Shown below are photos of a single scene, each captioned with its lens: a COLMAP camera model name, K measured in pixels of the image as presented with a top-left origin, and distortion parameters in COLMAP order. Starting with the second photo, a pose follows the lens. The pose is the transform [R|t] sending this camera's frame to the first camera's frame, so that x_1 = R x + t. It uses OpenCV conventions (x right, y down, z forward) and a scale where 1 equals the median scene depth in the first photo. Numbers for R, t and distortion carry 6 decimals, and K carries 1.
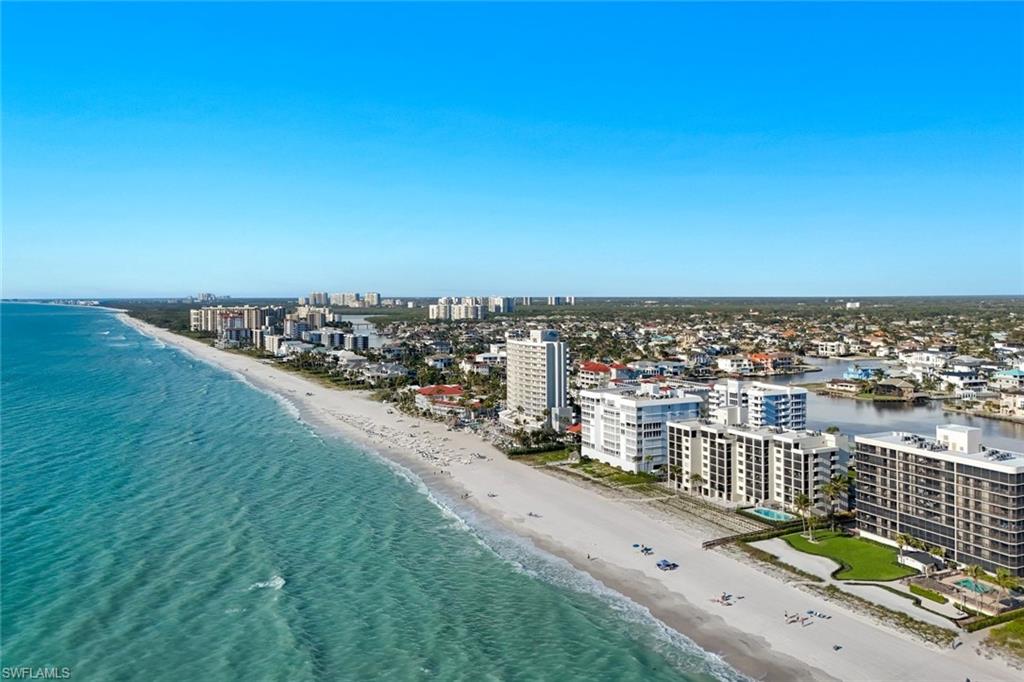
lens RADIAL K [[782.8, 0, 507.9], [0, 782.8, 340.0], [0, 0, 1]] dist [0.097099, -0.067968]
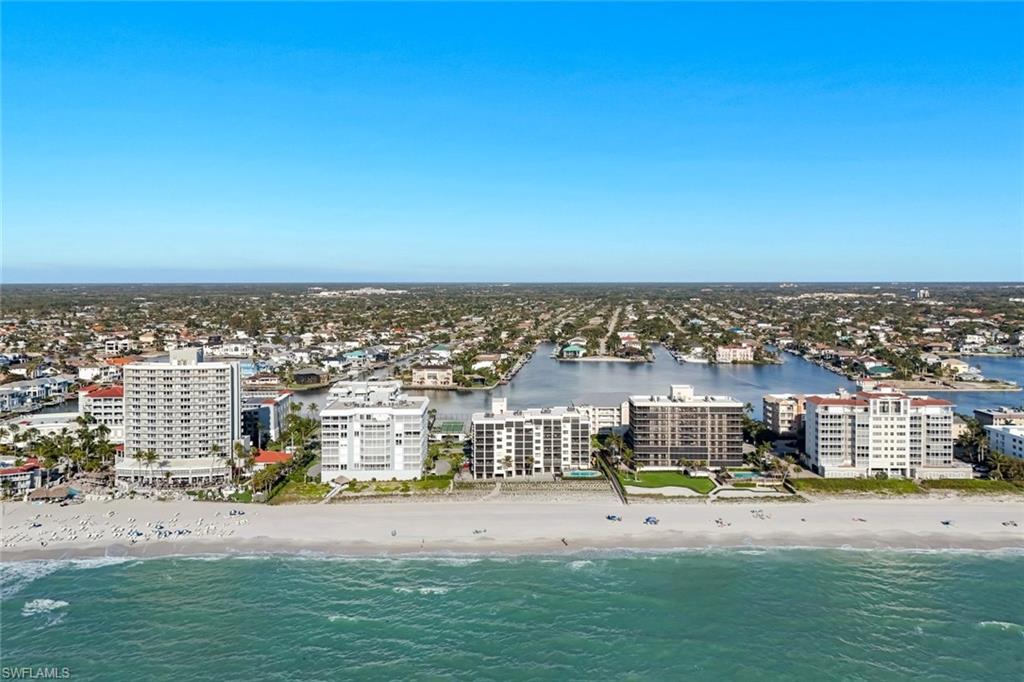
lens RADIAL K [[782.8, 0, 524.5], [0, 782.8, 314.8], [0, 0, 1]] dist [0.097099, -0.067968]
pose [[0.432931, -0.042040, 0.900446, -0.776475], [0.055098, 0.998278, 0.020116, -0.065252], [-0.899741, 0.040904, 0.434502, 0.460463]]
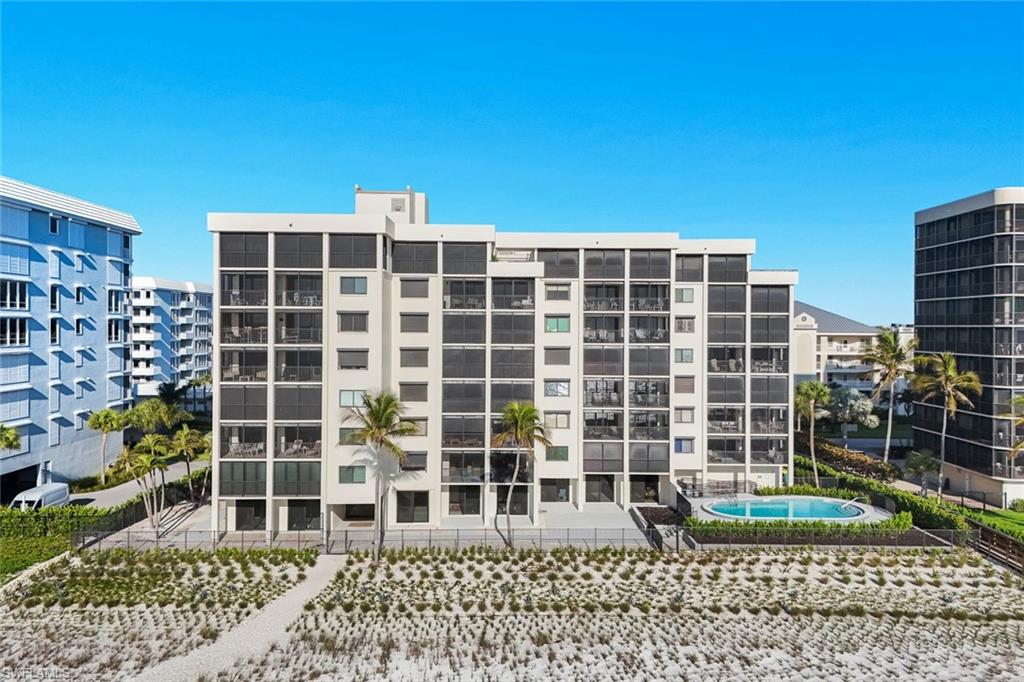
lens RADIAL K [[782.8, 0, 542.0], [0, 782.8, 328.5], [0, 0, 1]] dist [0.097099, -0.067968]
pose [[0.449355, -0.003999, 0.893345, 0.057516], [0.043319, 0.998911, -0.017318, 0.144548], [-0.892303, 0.046480, 0.449039, 0.853188]]
